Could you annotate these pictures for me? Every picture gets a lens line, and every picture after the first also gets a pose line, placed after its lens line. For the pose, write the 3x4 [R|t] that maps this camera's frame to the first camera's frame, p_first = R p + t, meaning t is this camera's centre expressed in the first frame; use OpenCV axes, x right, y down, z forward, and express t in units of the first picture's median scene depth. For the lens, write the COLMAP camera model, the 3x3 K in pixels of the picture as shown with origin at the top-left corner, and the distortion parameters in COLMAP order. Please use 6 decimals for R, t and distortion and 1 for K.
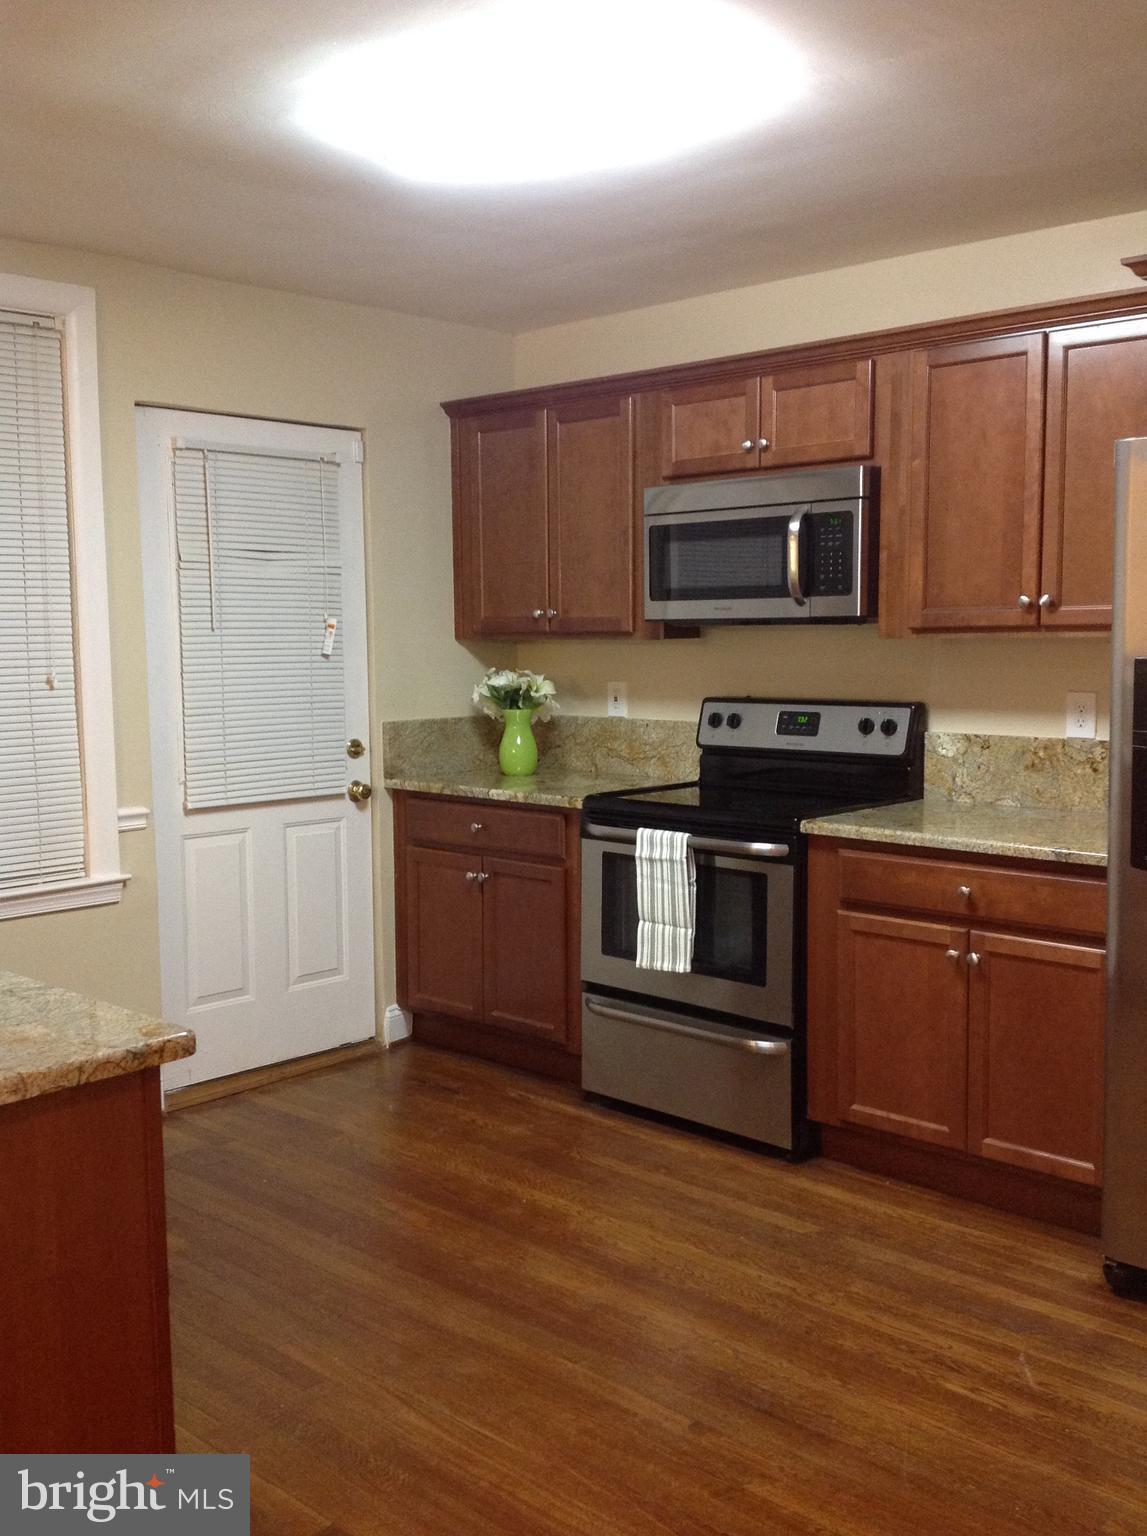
lens RADIAL K [[1458.5, 0, 561.7], [0, 1458.5, 774.0], [0, 0, 1]] dist [0.222790, -0.579738]
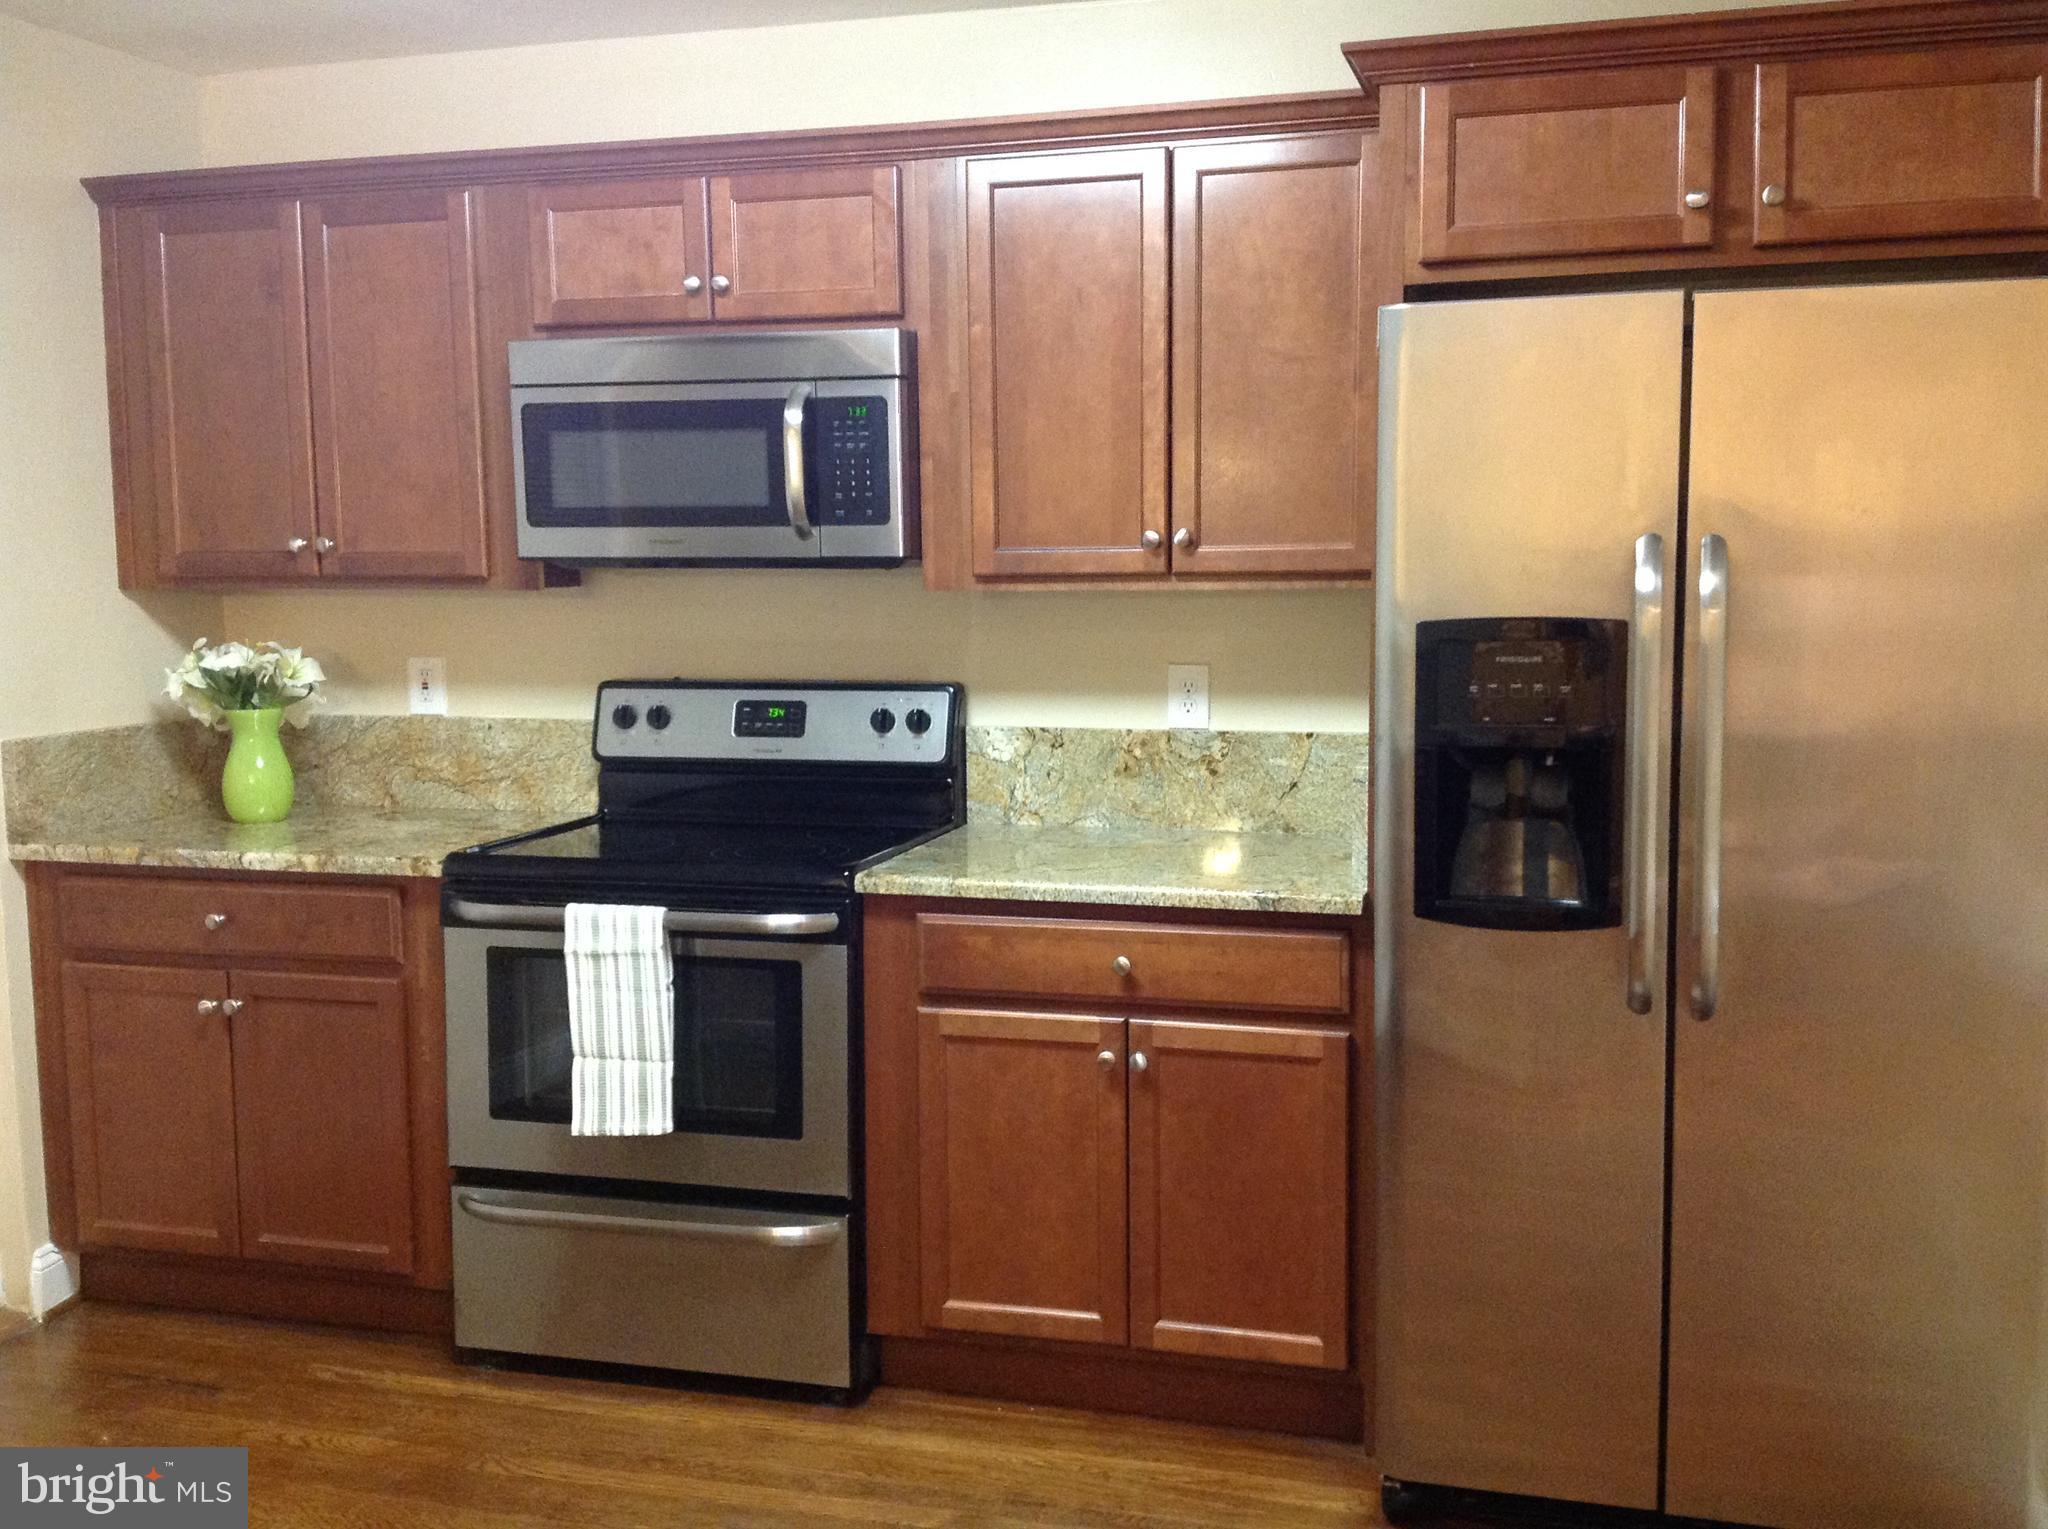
lens RADIAL K [[1944.6, 0, 1047.0], [0, 1944.6, 760.3], [0, 0, 1]] dist [0.222790, -0.579738]
pose [[0.884406, -0.047999, 0.464243, -0.145349], [0.047278, 0.998795, 0.013200, -0.023423], [-0.464317, 0.010274, 0.885609, 0.187036]]
